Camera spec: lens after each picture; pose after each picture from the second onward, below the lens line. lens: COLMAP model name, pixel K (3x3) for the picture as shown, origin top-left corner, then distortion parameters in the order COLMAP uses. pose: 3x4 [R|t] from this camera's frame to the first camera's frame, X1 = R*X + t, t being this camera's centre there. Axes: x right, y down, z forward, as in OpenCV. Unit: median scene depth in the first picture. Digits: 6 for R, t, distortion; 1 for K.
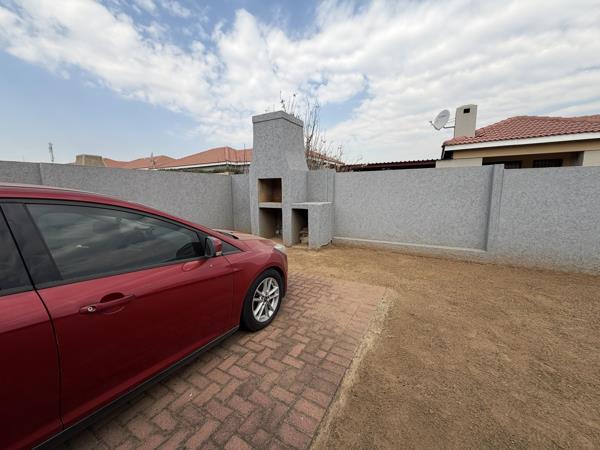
lens RADIAL K [[237.8, 0, 299.1], [0, 237.8, 224.7], [0, 0, 1]] dist [0.000828, -0.000202]
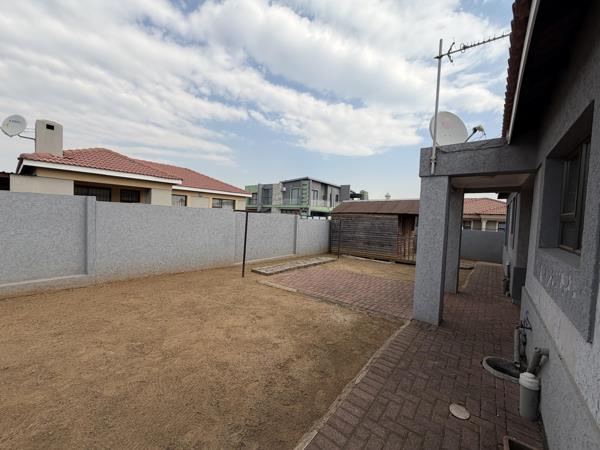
lens RADIAL K [[237.8, 0, 299.1], [0, 237.8, 224.7], [0, 0, 1]] dist [0.000828, -0.000202]
pose [[0.164100, -0.018841, 0.986264, -0.123229], [0.092293, 0.995725, 0.003666, -0.030162], [-0.982117, 0.090424, 0.165137, -0.152814]]
